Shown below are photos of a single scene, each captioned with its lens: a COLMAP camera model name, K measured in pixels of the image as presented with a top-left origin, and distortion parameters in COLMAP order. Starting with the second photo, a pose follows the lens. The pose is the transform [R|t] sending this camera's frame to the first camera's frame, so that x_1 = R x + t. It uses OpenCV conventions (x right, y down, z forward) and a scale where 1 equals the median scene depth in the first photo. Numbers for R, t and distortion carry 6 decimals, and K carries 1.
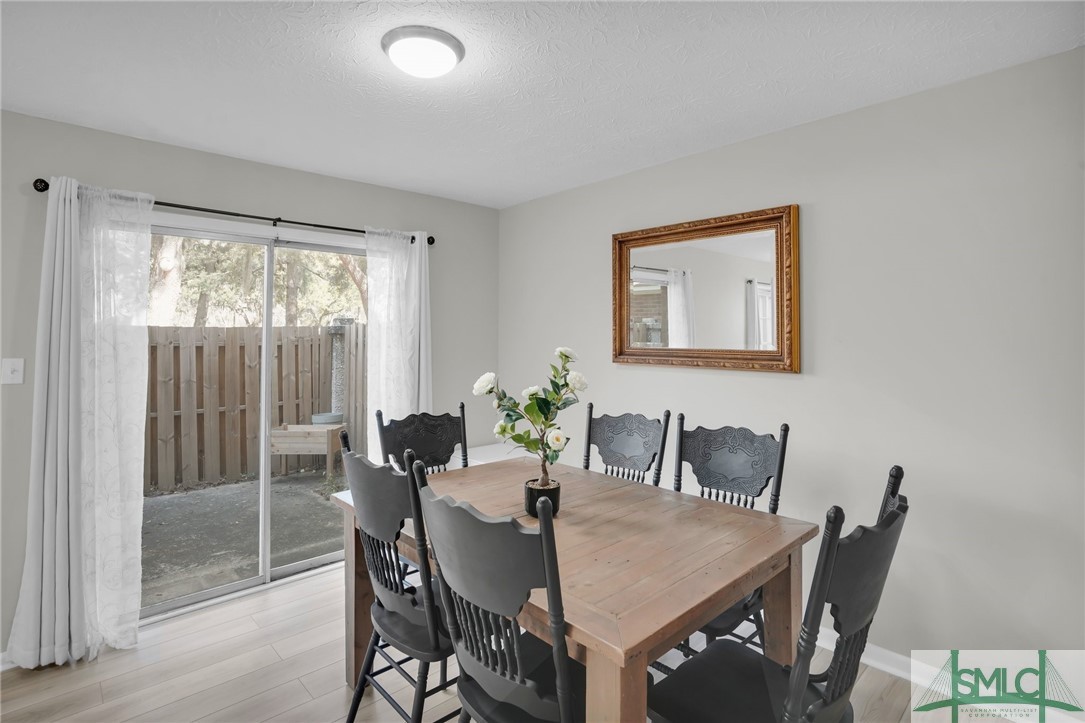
lens RADIAL K [[540.6, 0, 541.0], [0, 540.6, 335.9], [0, 0, 1]] dist [-0.002417, -0.000381]
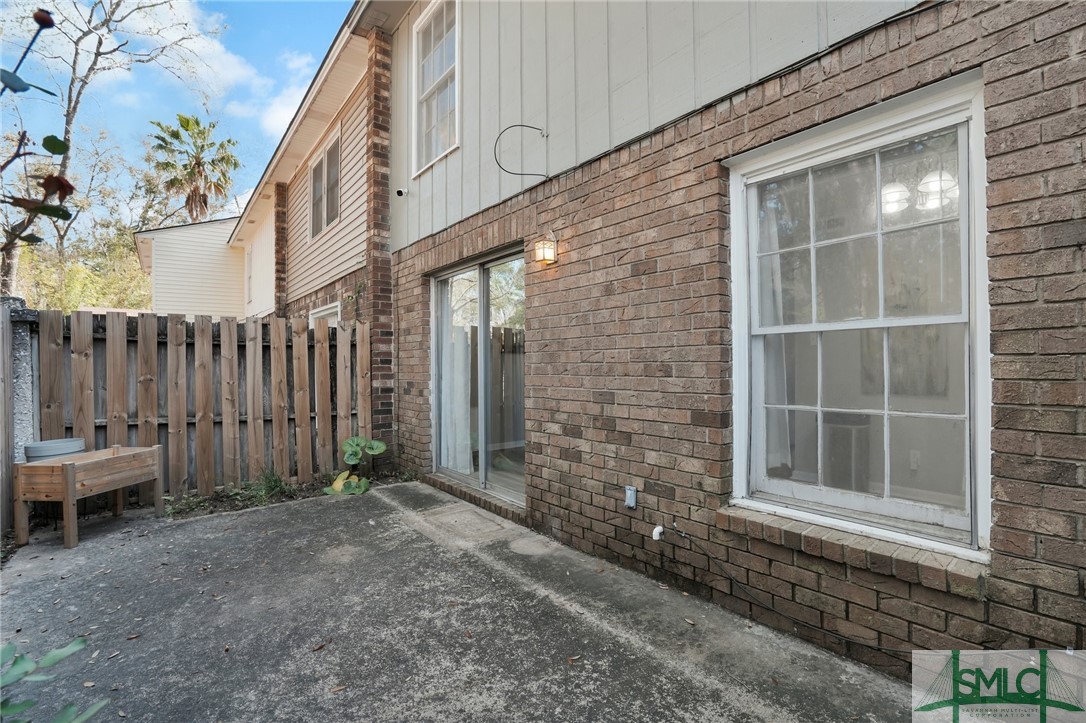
lens RADIAL K [[502.2, 0, 543.0], [0, 502.2, 361.5], [0, 0, 1]] dist [-0.056063, 0.019031]
pose [[0.076029, 0.001557, 0.997104, -1.053183], [0.010726, 0.999940, -0.002379, 0.060478], [-0.997048, 0.010876, 0.076008, 0.396305]]
